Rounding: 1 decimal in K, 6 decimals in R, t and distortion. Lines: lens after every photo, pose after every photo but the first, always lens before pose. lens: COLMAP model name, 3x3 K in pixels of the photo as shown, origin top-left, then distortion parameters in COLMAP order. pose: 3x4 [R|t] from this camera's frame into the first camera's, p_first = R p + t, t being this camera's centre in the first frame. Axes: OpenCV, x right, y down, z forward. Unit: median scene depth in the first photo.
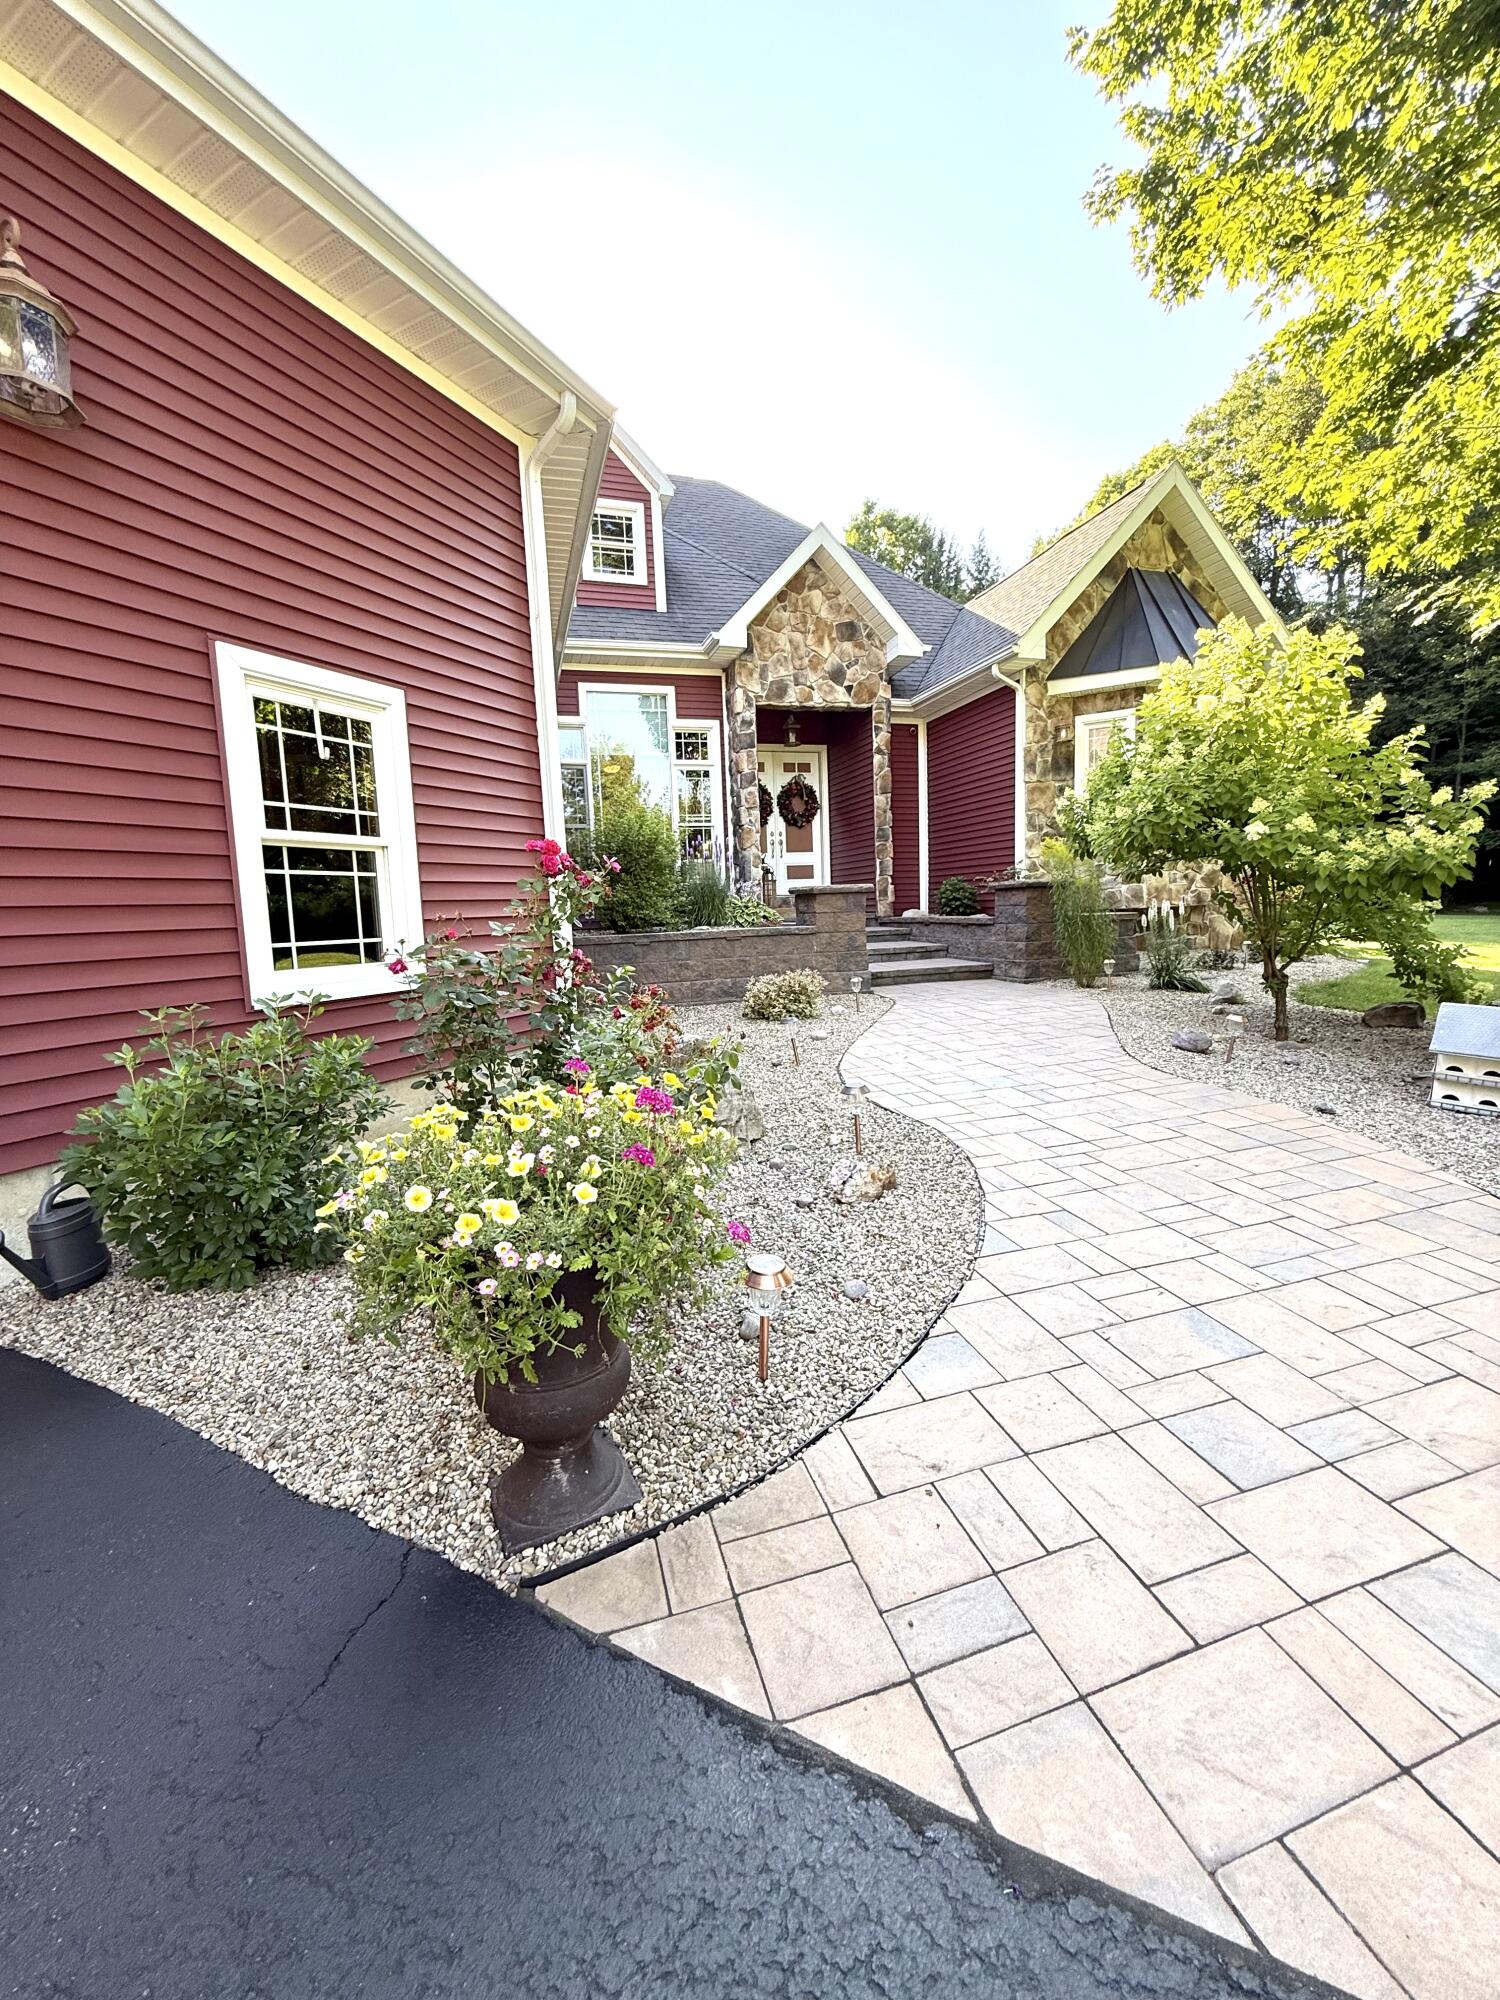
lens RADIAL K [[800.3, 0, 753.7], [0, 800.3, 997.0], [0, 0, 1]] dist [0.000964, -0.000094]
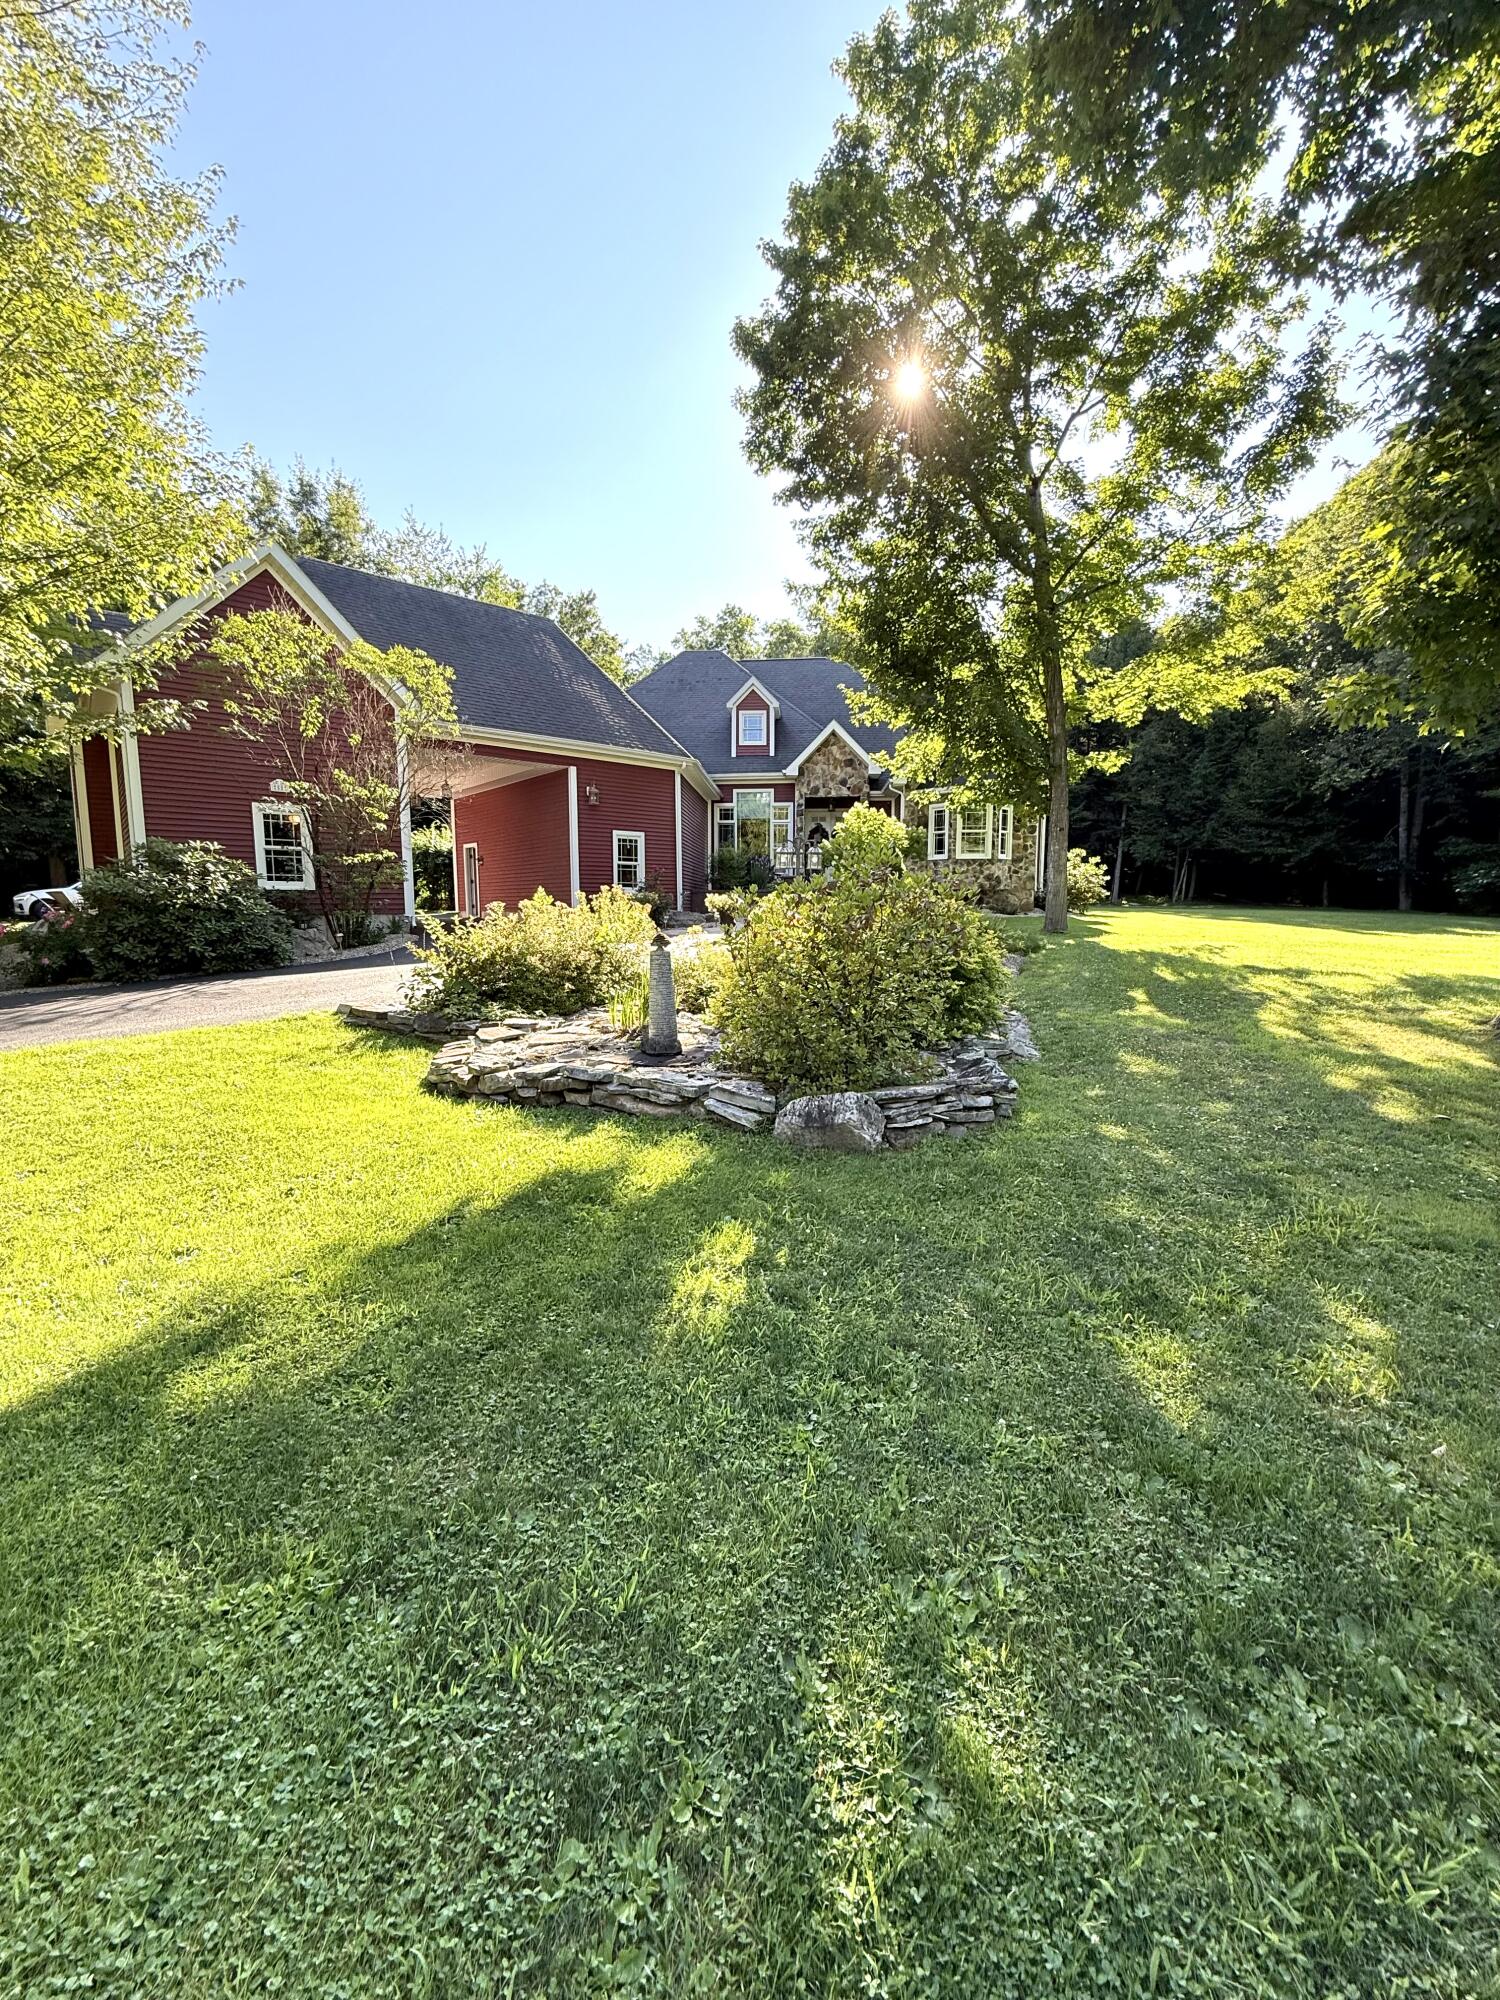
lens RADIAL K [[800.3, 0, 757.4], [0, 800.3, 998.3], [0, 0, 1]] dist [0.000964, -0.000094]
pose [[0.937286, 0.075563, -0.340273, 0.707841], [-0.071502, 0.997140, 0.024476, 0.166610], [0.341150, 0.001390, 0.940008, -1.219785]]
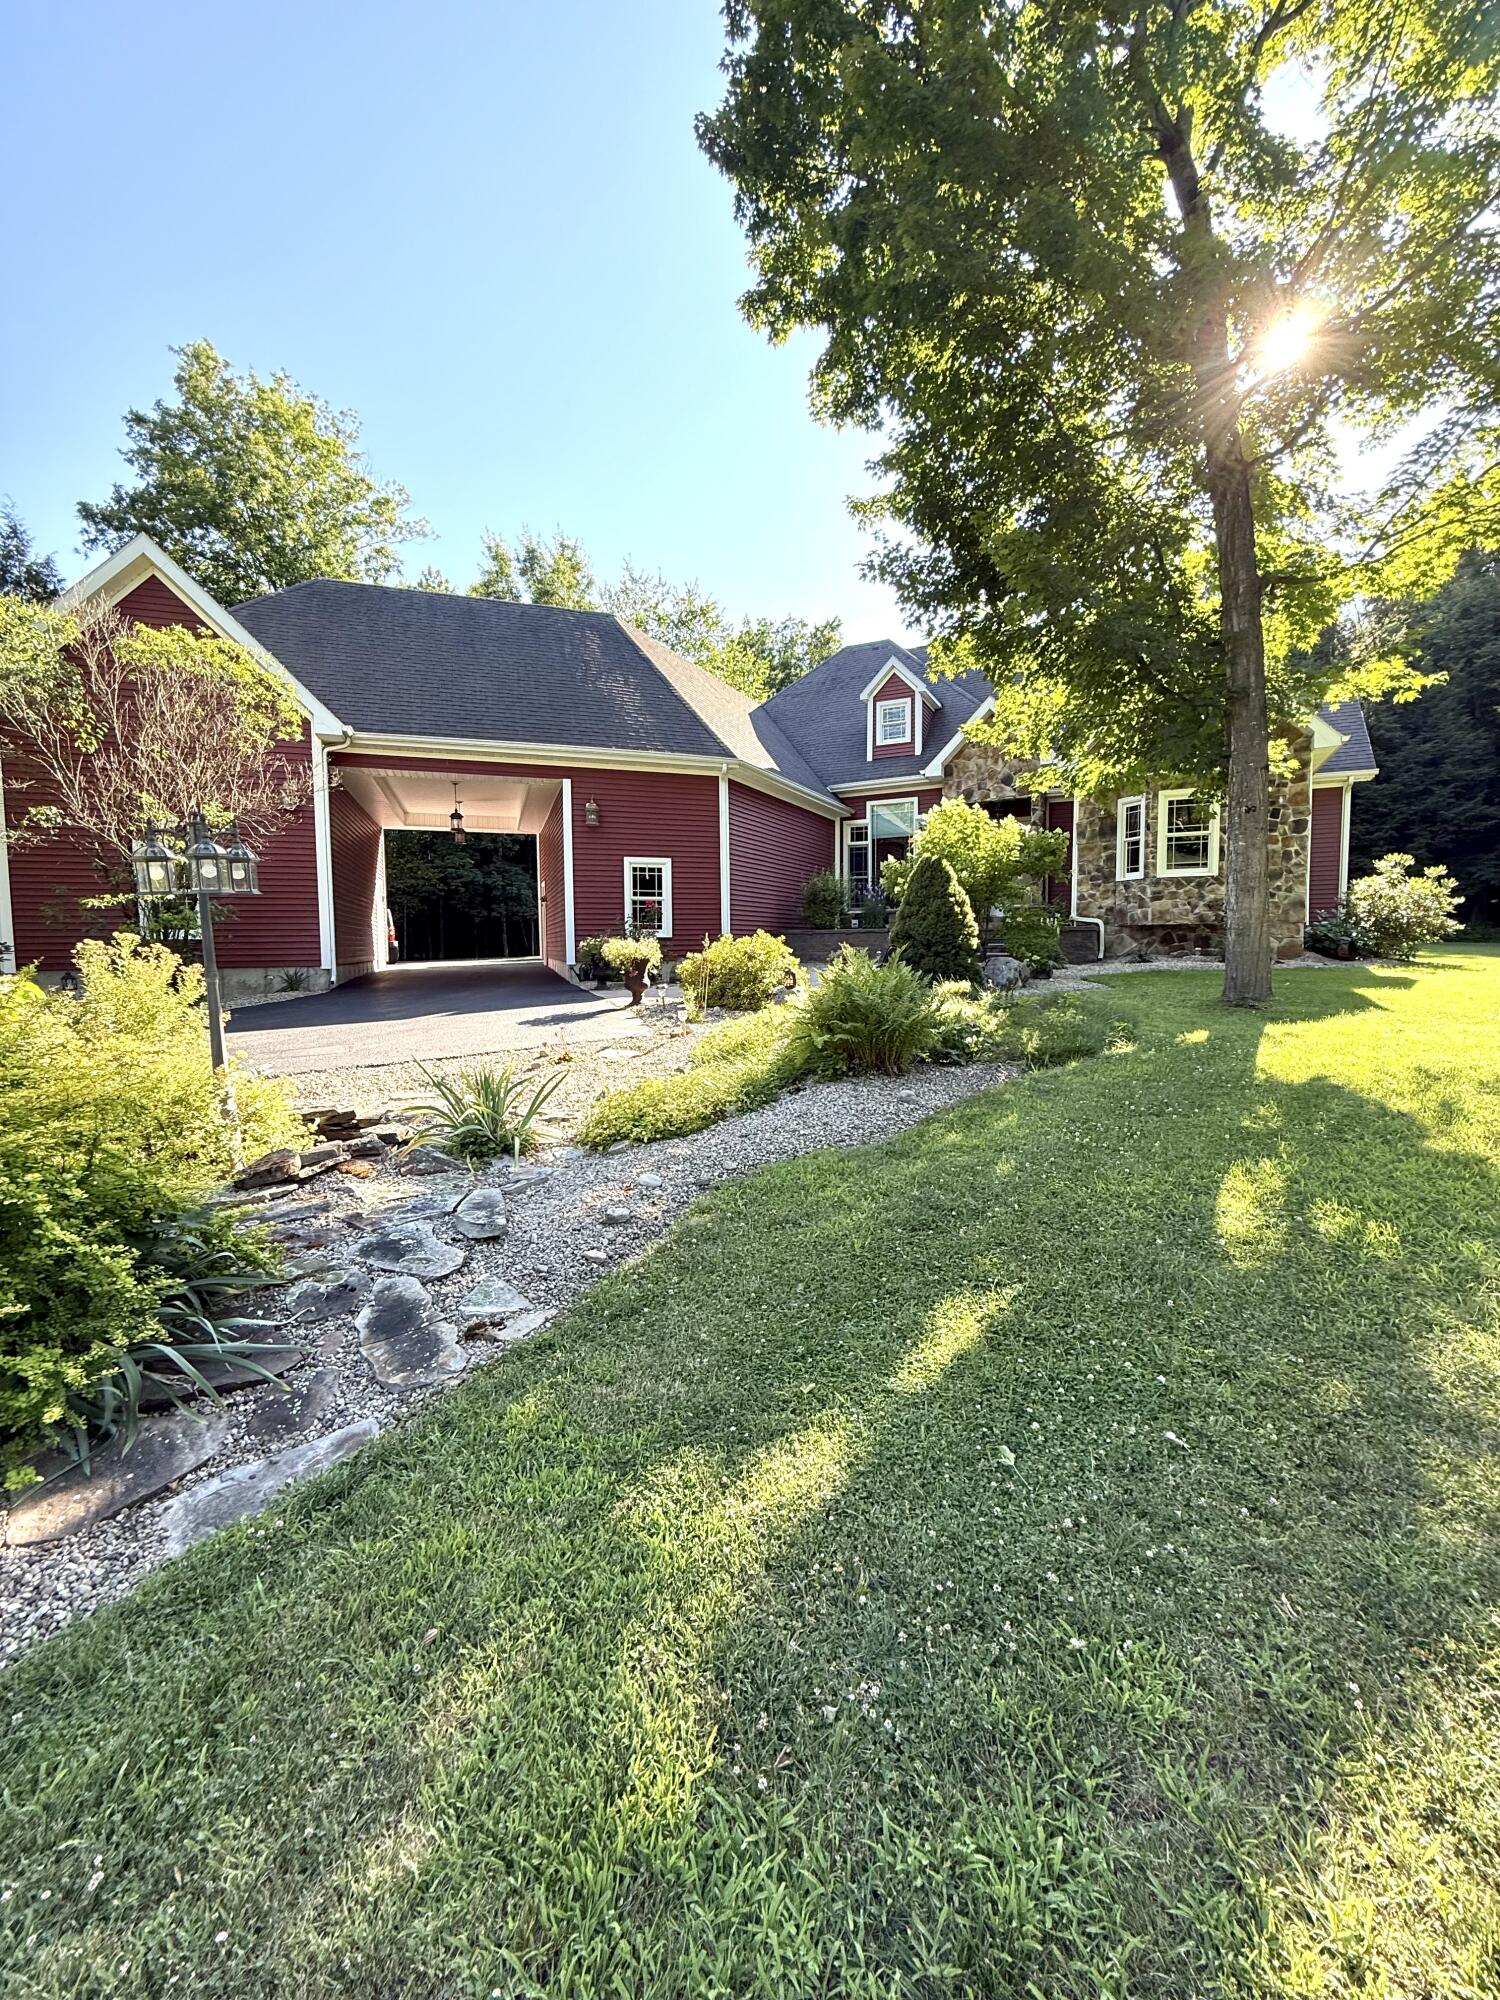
lens RADIAL K [[800.3, 0, 750.2], [0, 800.3, 997.4], [0, 0, 1]] dist [0.000964, -0.000094]
pose [[0.730833, 0.076348, -0.678273, 0.888318], [-0.094292, 0.995490, 0.010456, 0.071581], [0.676012, 0.056314, 0.734736, -0.540086]]
